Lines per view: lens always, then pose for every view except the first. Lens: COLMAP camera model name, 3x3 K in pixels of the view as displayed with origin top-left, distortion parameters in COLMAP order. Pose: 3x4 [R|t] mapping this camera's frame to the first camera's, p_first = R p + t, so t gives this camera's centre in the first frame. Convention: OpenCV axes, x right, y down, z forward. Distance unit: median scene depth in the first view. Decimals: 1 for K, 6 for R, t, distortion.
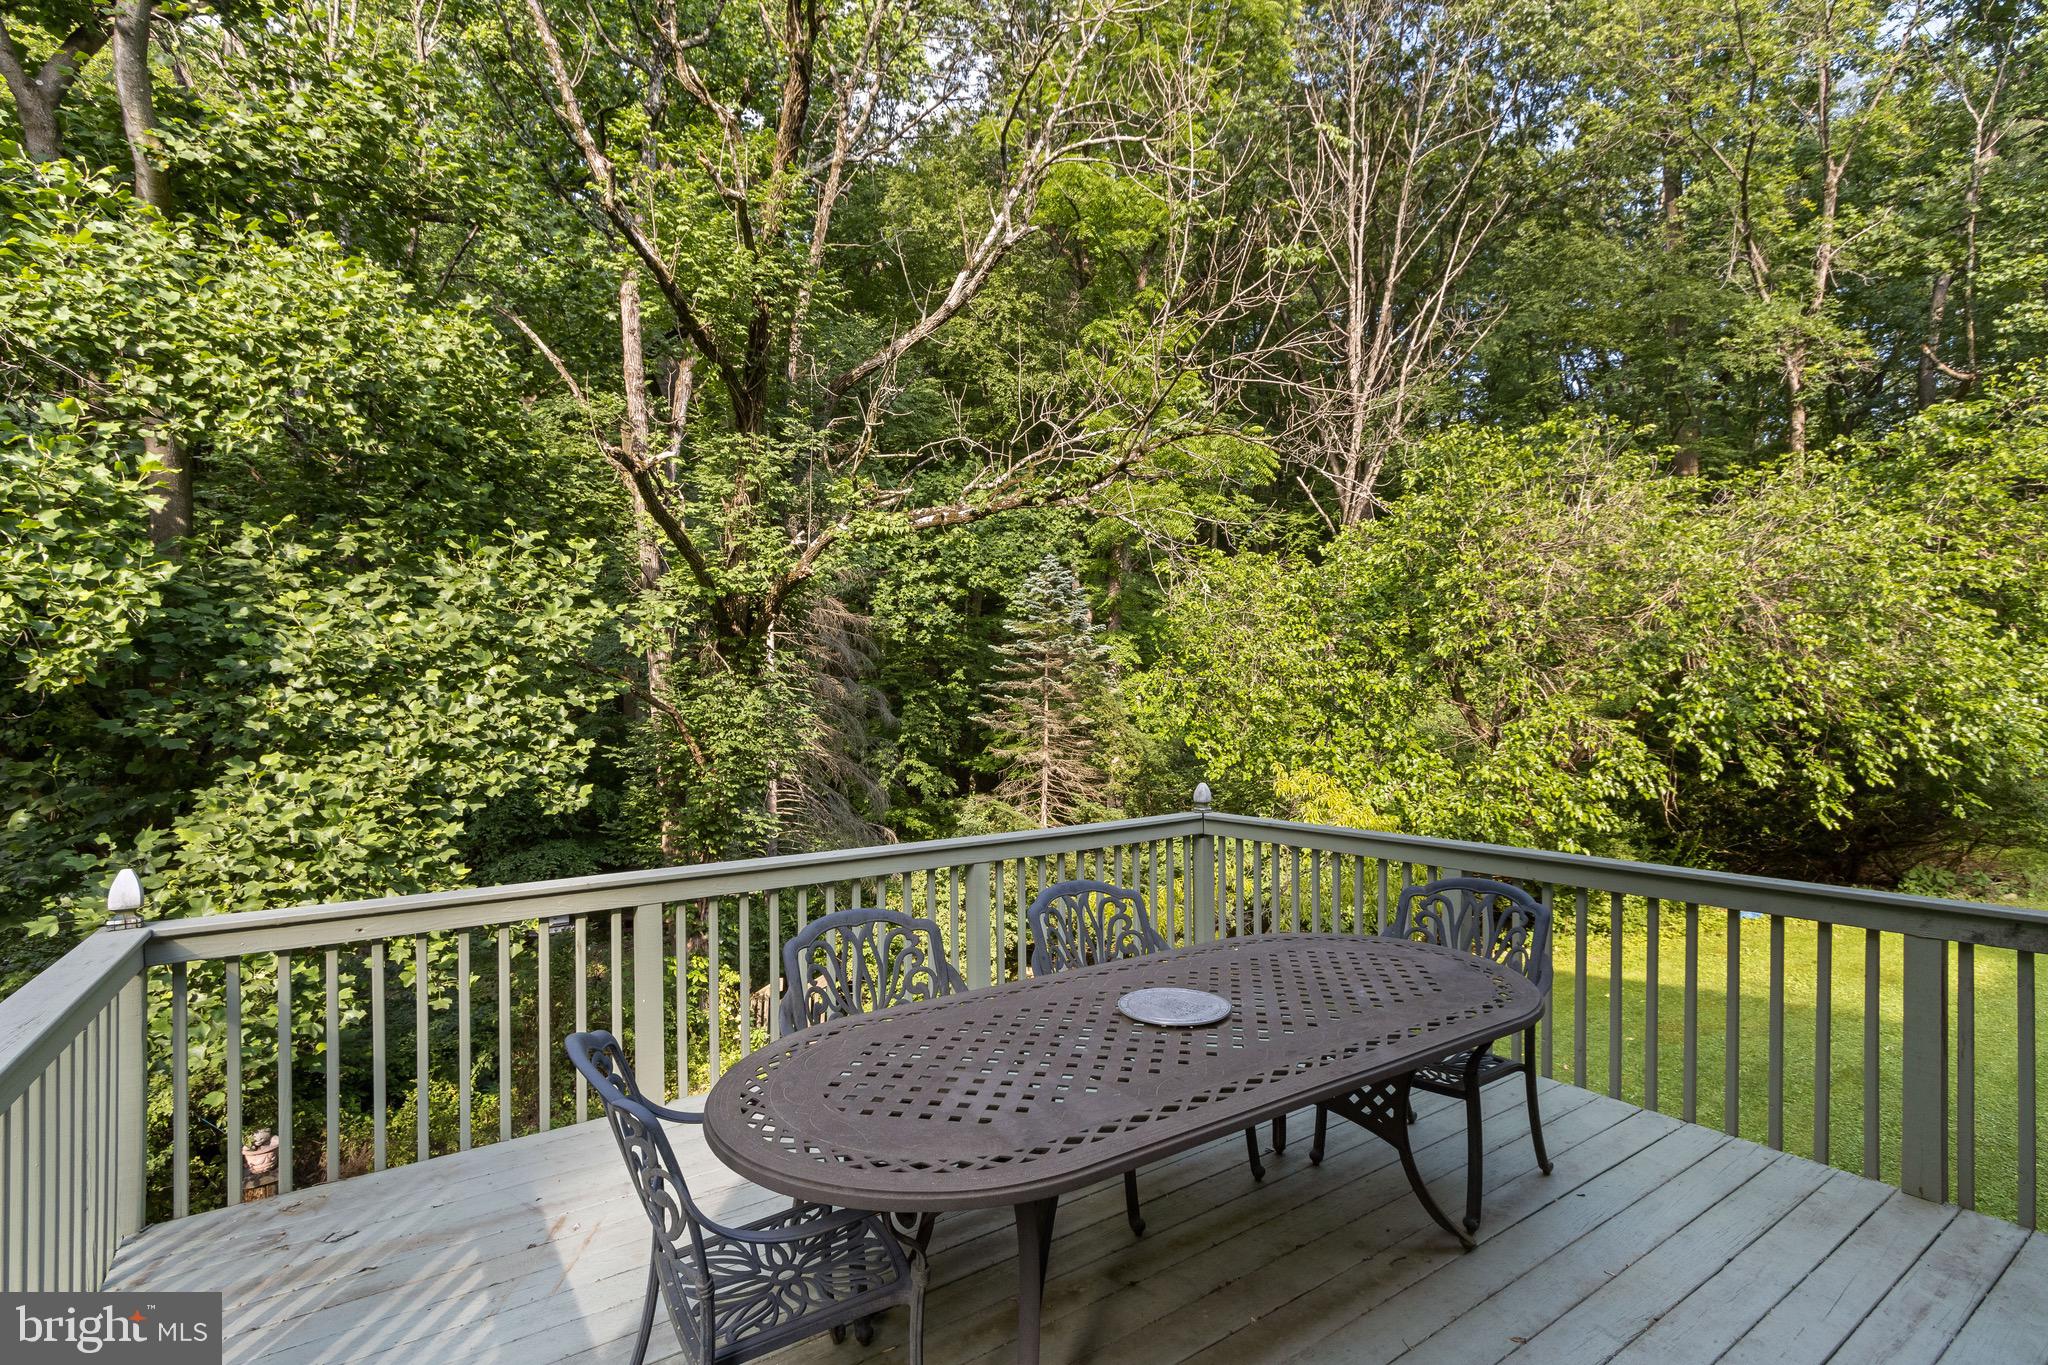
lens RADIAL K [[969.6, 0, 1024.9], [0, 969.6, 701.5], [0, 0, 1]] dist [0.002257, -0.000794]
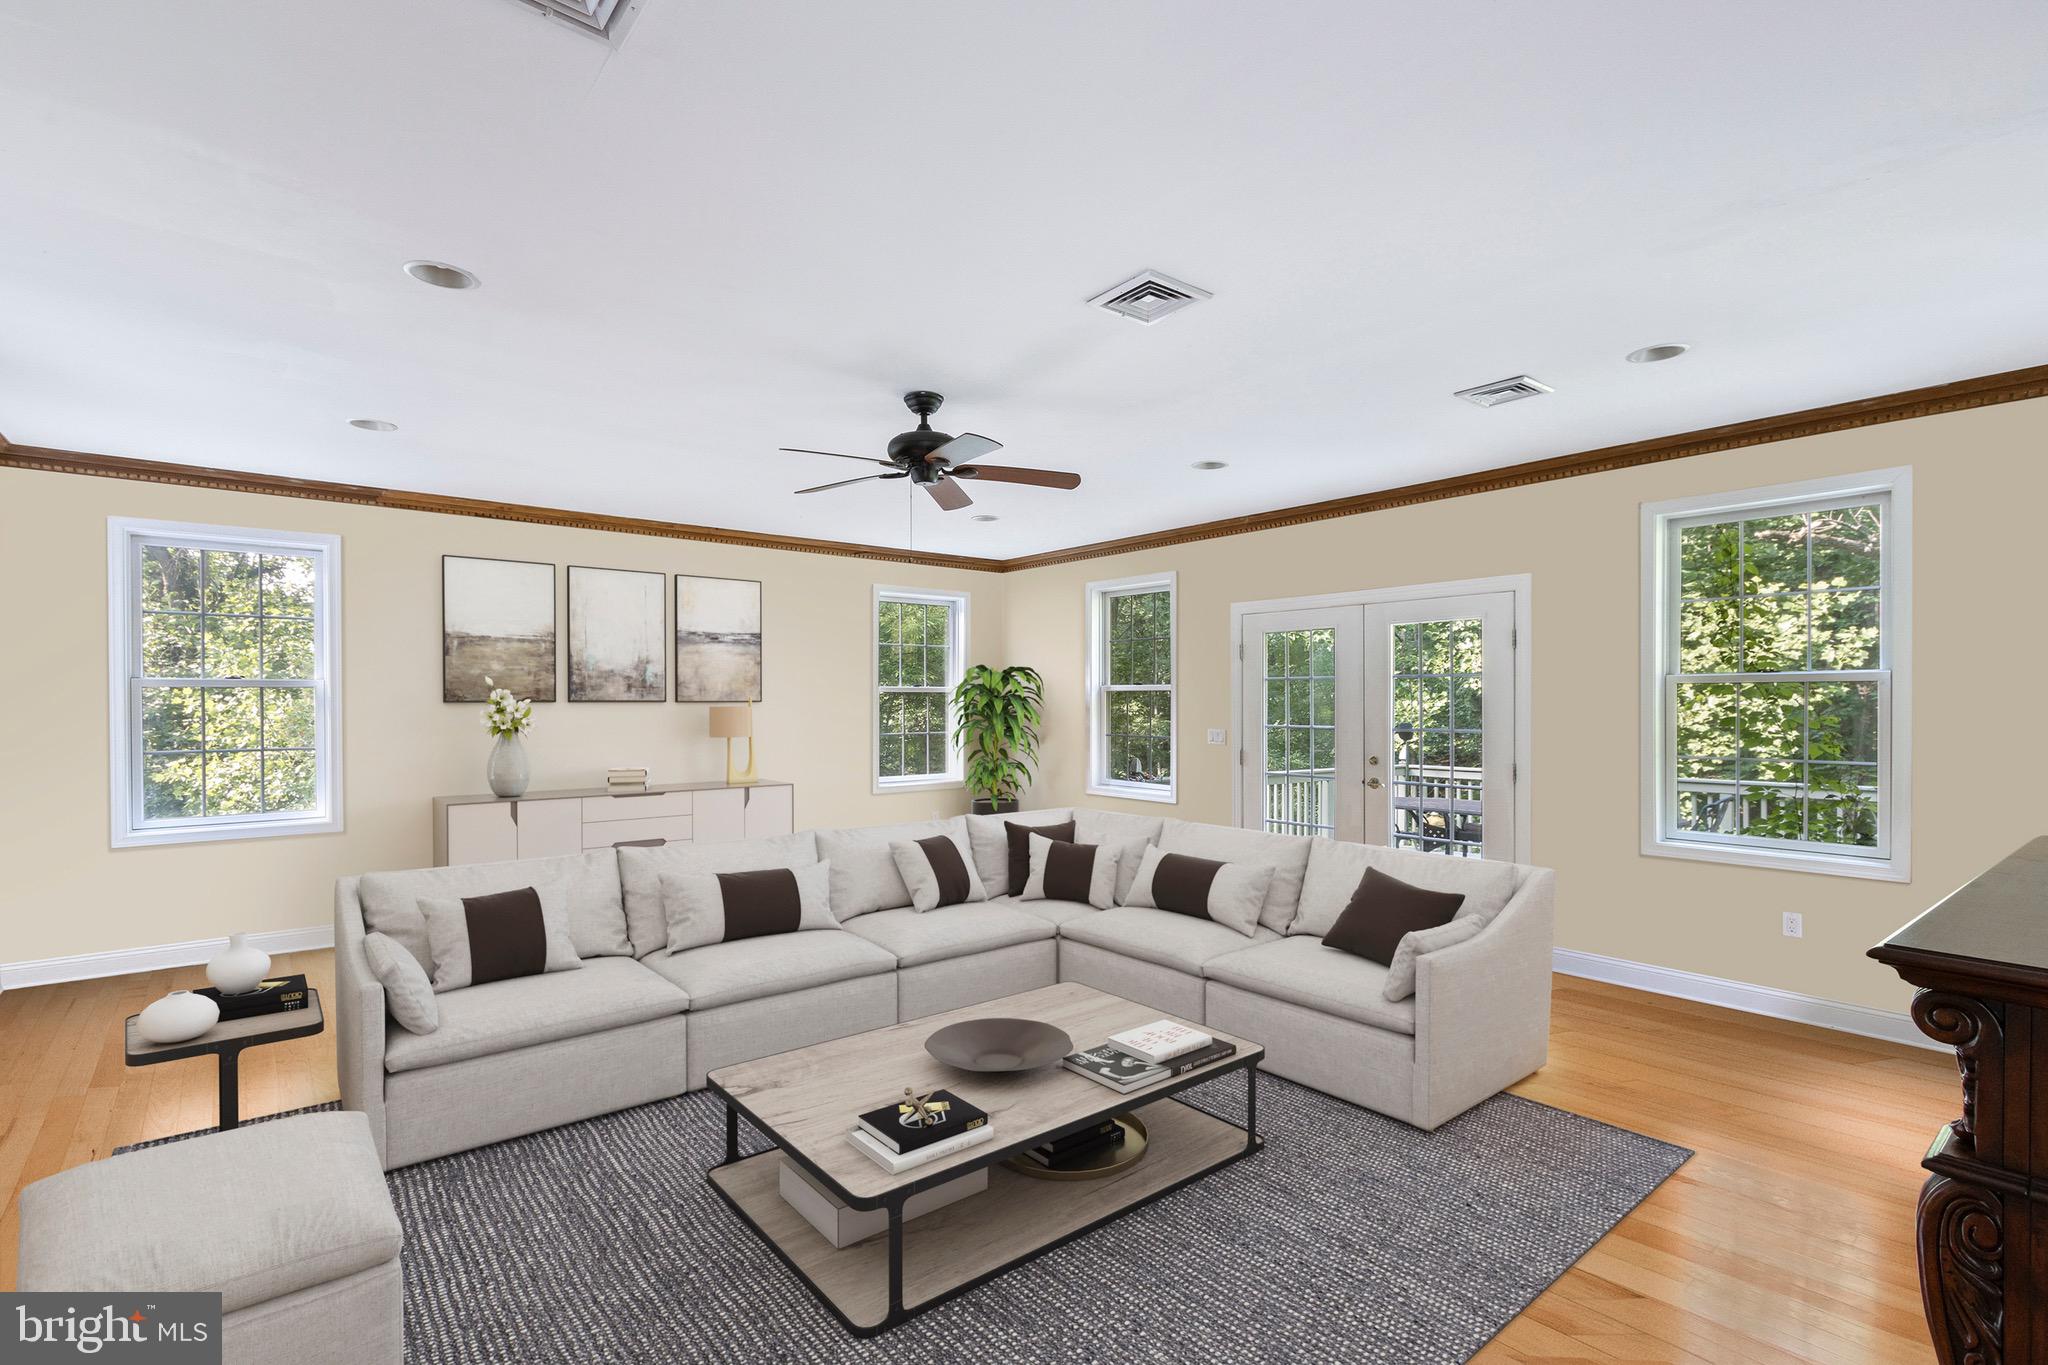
lens RADIAL K [[969.6, 0, 990.2], [0, 969.6, 700.5], [0, 0, 1]] dist [0.002257, -0.000794]
pose [[0.056278, -0.000169, -0.998415, 0.955105], [-0.001167, 0.999999, -0.000235, -0.001261], [0.998414, 0.001178, 0.056278, -0.260249]]
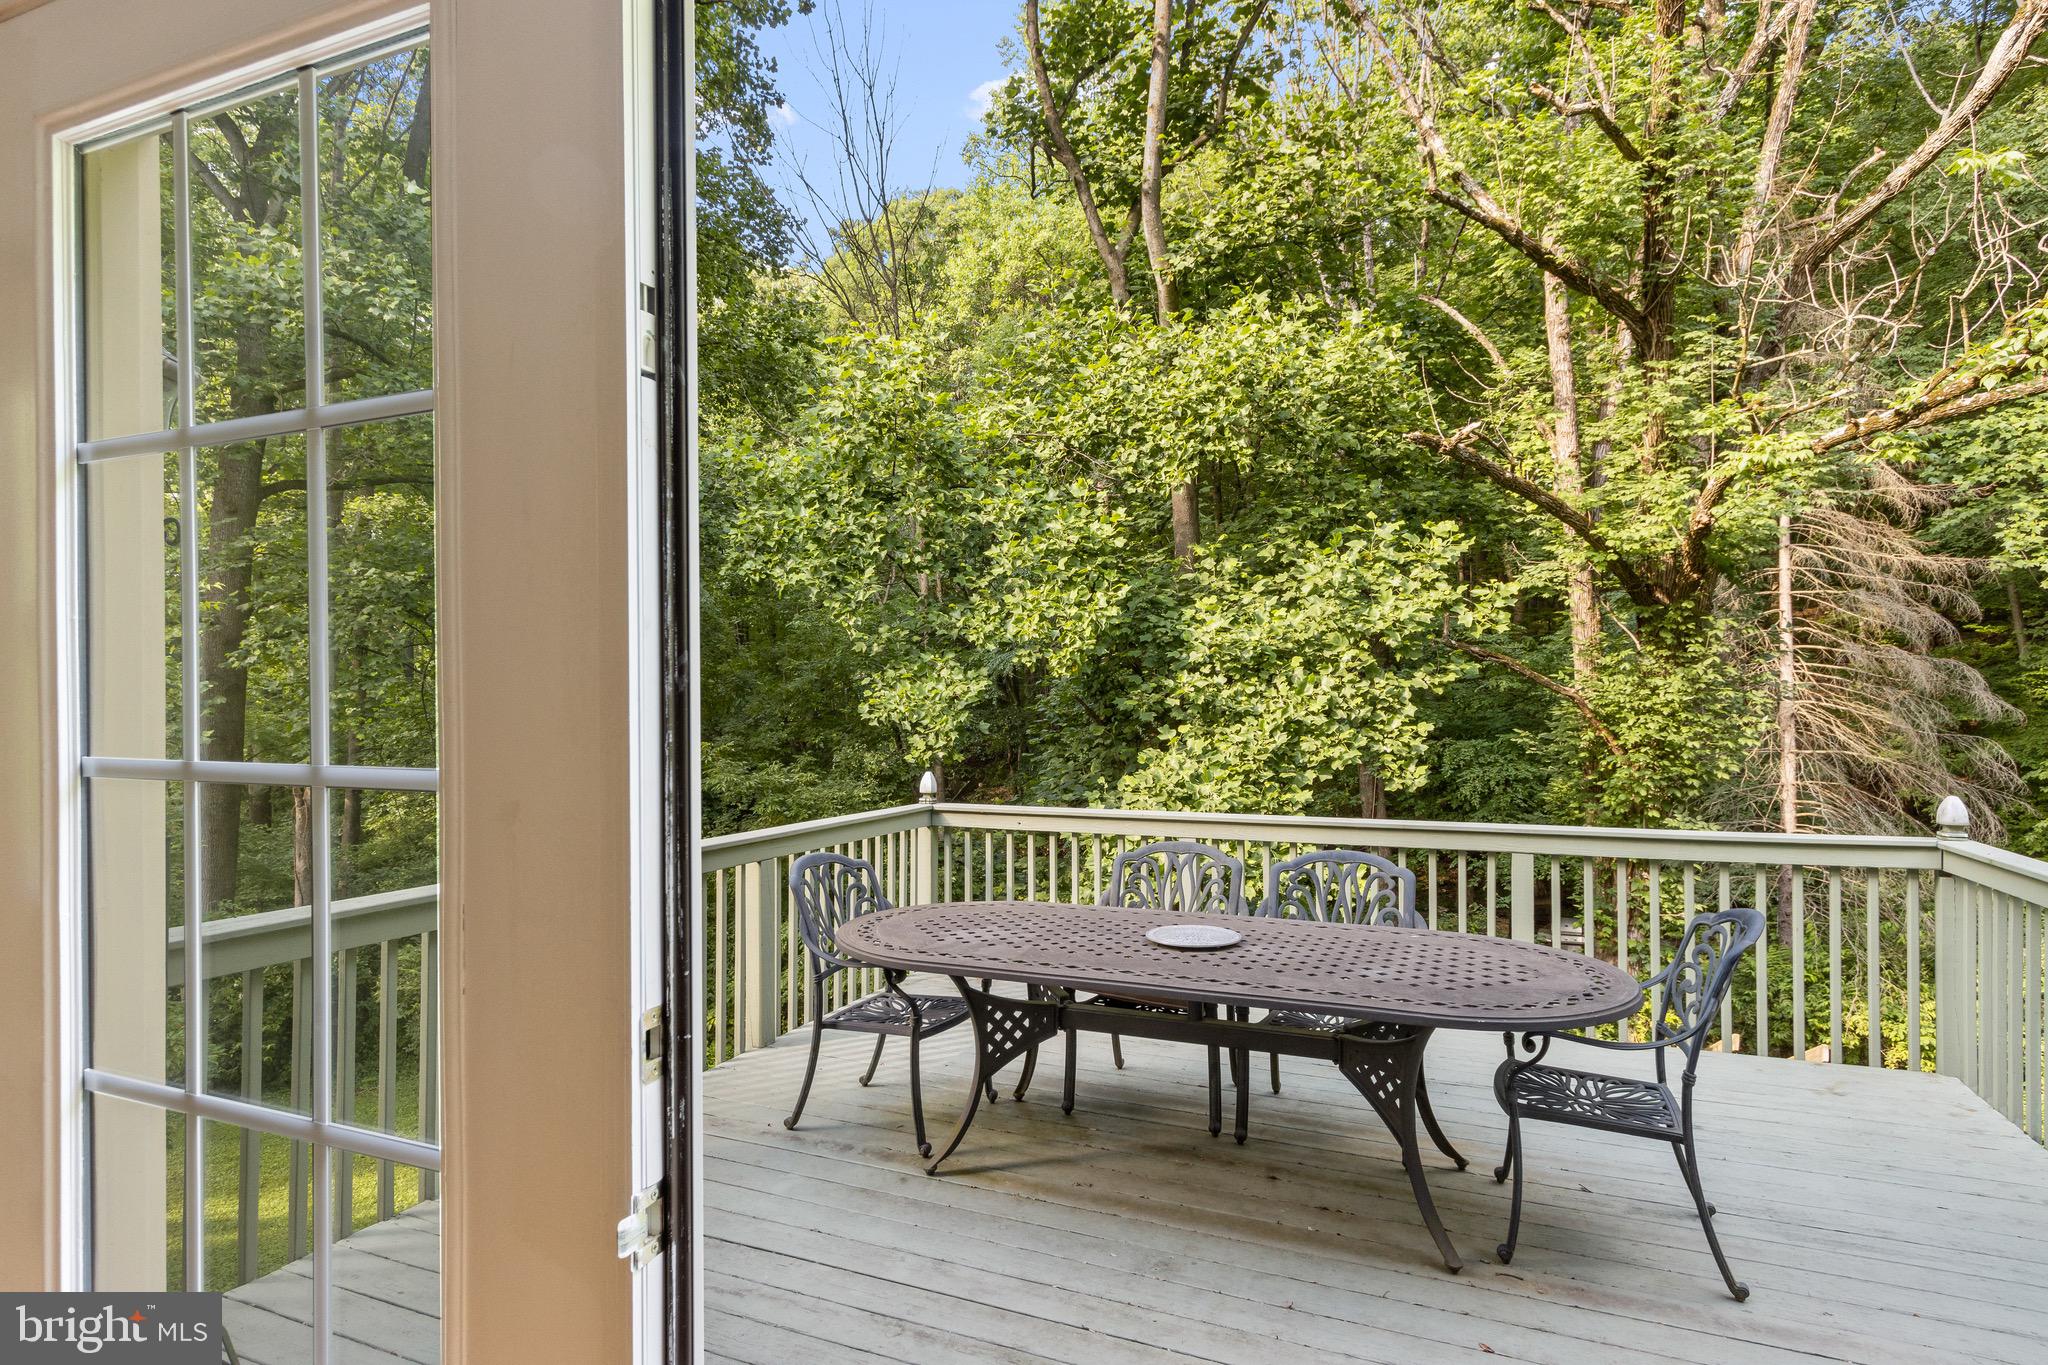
lens RADIAL K [[1124.3, 0, 1033.9], [0, 1124.3, 686.4], [0, 0, 1]] dist [0.040794, 0.000412]
pose [[0.528580, -0.000400, -0.848883, 0.361327], [0.001456, 0.999999, 0.000436, 0.002302], [0.848882, -0.001467, 0.528580, 0.029844]]
